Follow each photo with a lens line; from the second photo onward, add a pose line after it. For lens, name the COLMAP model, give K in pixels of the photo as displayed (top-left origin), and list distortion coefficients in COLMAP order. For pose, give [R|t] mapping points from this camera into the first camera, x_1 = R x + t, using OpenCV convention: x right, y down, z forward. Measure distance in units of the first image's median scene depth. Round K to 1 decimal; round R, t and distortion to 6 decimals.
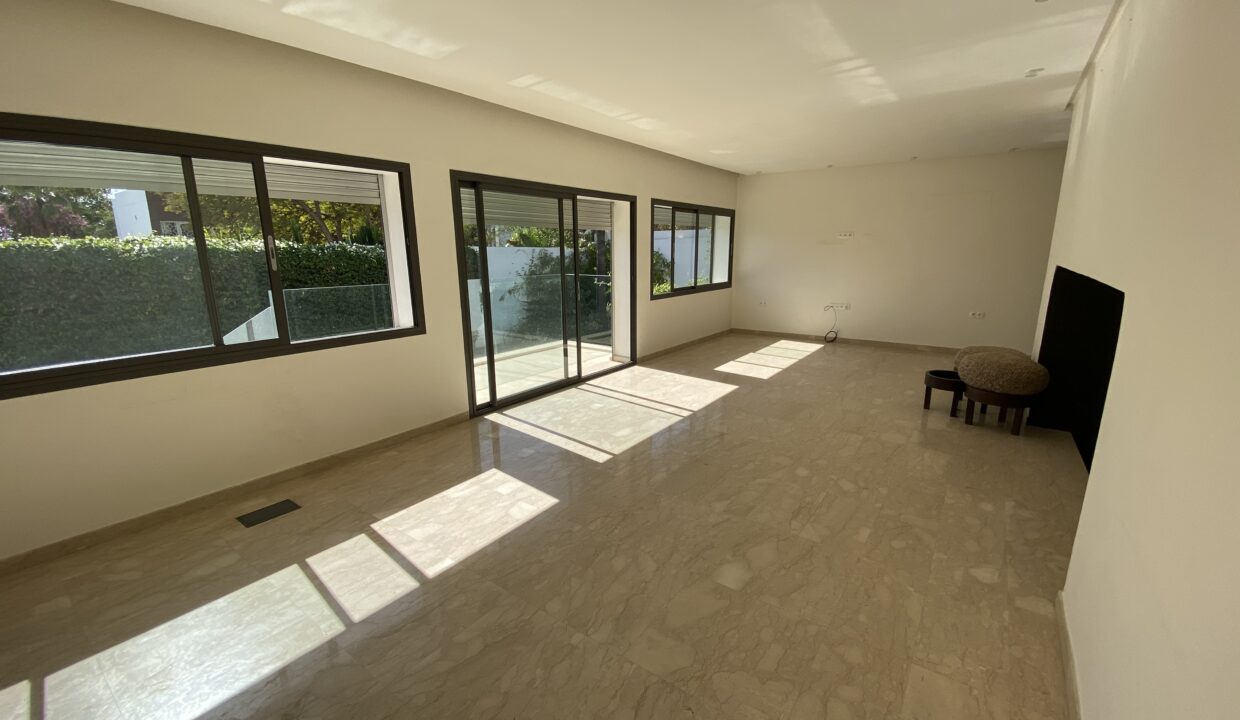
lens RADIAL K [[497.9, 0, 624.0], [0, 497.9, 357.7], [0, 0, 1]] dist [0.001123, -0.001628]
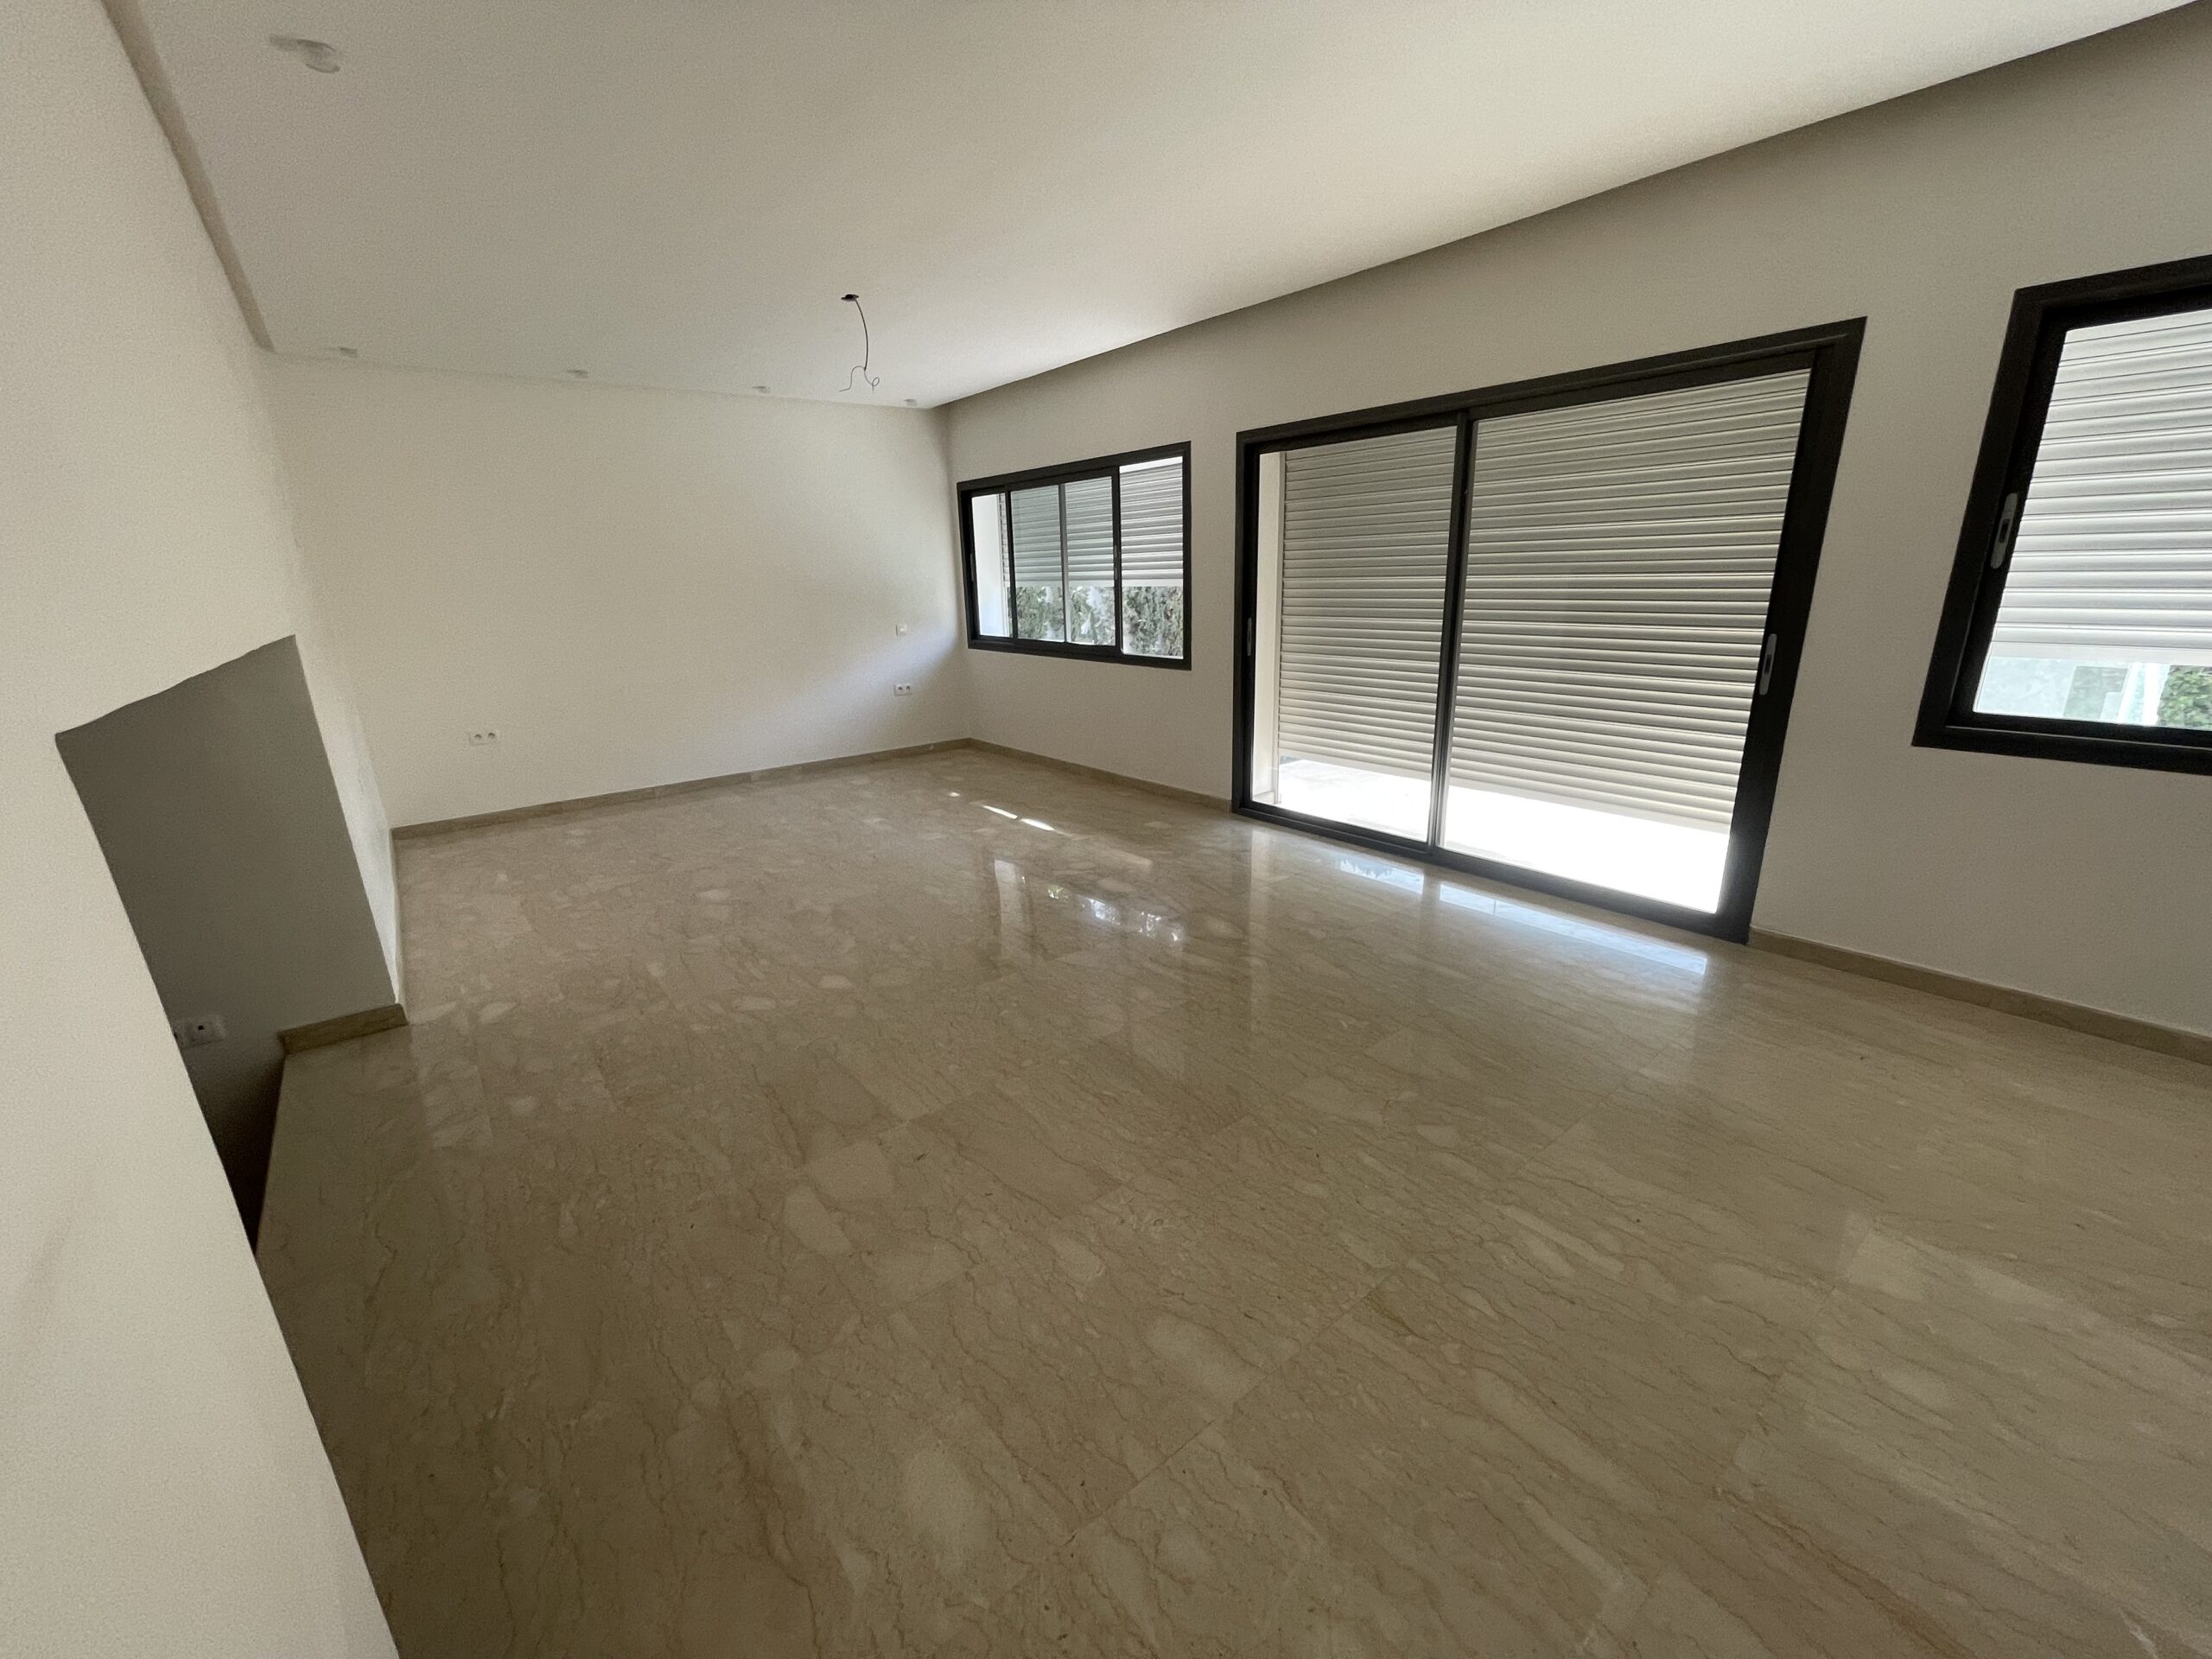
lens RADIAL K [[896.7, 0, 1104.9], [0, 896.7, 834.0], [0, 0, 1]] dist [-0.001966, 0.000514]
pose [[-0.270266, 0.288722, -0.918475, 0.879759], [-0.171182, 0.924366, 0.340945, -0.239174], [0.947446, 0.249372, -0.200401, 1.110220]]
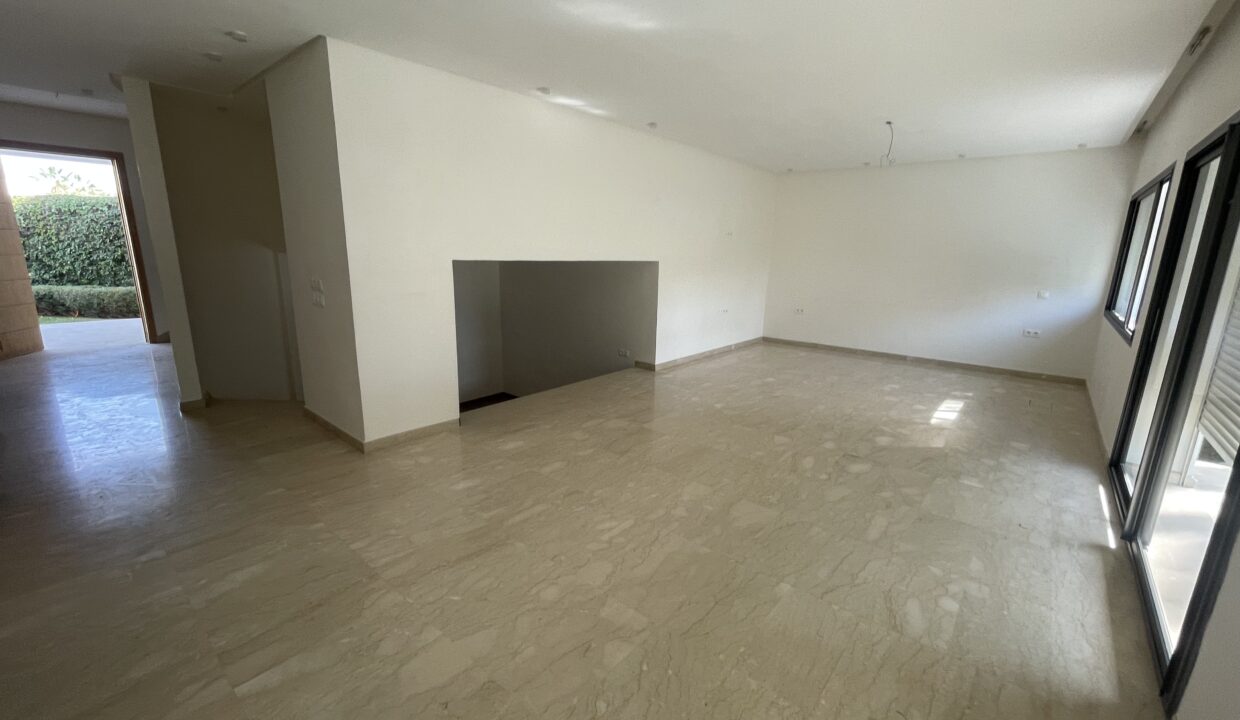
lens RADIAL K [[507.8, 0, 616.9], [0, 507.8, 351.3], [0, 0, 1]] dist [0.000454, 0.000110]
pose [[-0.996551, -0.028584, 0.077901, 0.418026], [0.004789, 0.917419, 0.397893, -0.381293], [-0.082841, 0.396894, -0.914118, 1.770106]]
